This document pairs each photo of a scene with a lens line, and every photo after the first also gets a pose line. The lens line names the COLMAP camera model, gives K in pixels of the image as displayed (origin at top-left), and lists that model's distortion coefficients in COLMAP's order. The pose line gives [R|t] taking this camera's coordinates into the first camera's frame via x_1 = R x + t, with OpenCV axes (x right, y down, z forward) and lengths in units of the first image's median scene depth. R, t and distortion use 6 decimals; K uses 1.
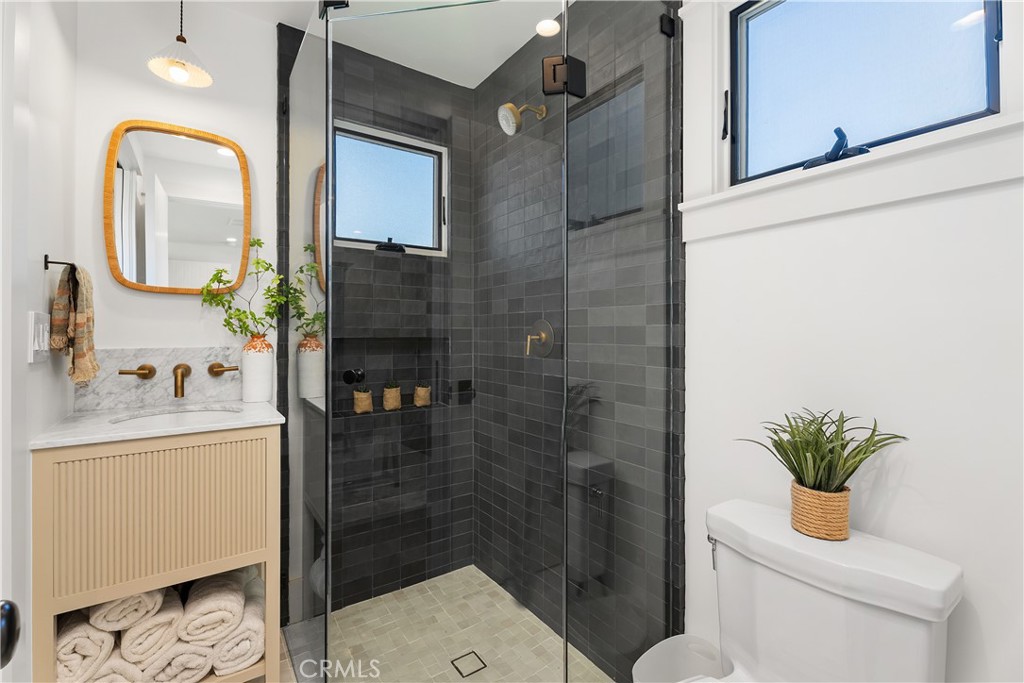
lens RADIAL K [[454.1, 0, 515.2], [0, 454.1, 339.4], [0, 0, 1]] dist [0.001249, 0.000107]
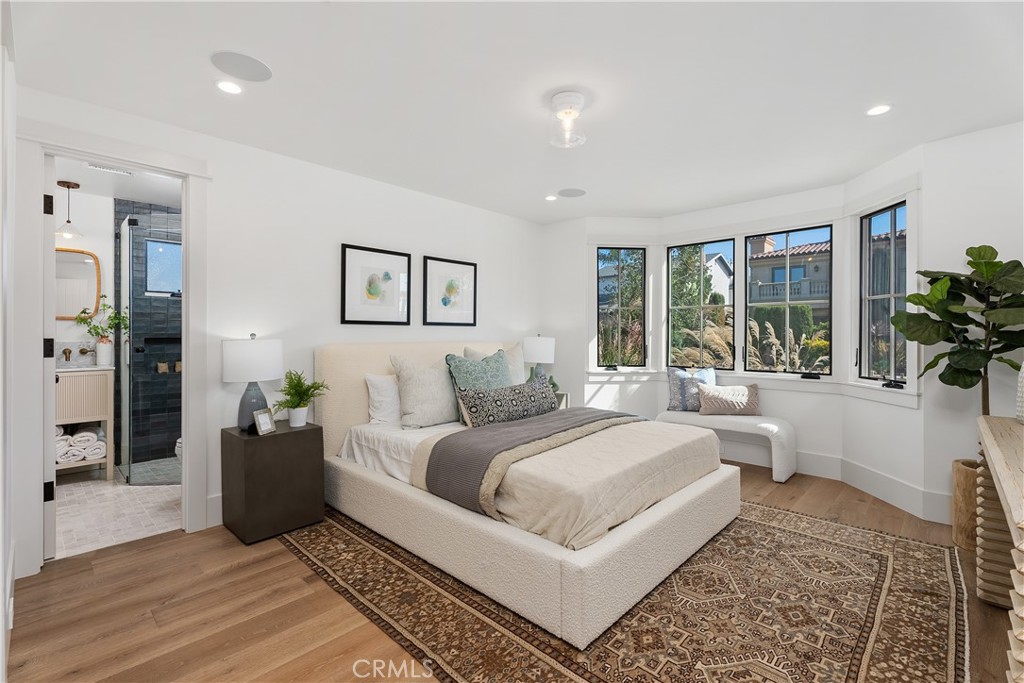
lens RADIAL K [[454.1, 0, 515.2], [0, 454.1, 339.4], [0, 0, 1]] dist [0.001249, 0.000107]
pose [[0.979018, 0.000248, 0.203771, 1.013911], [-0.000406, 1.000000, 0.000730, 0.002402], [-0.203771, -0.000797, 0.979018, -1.698845]]
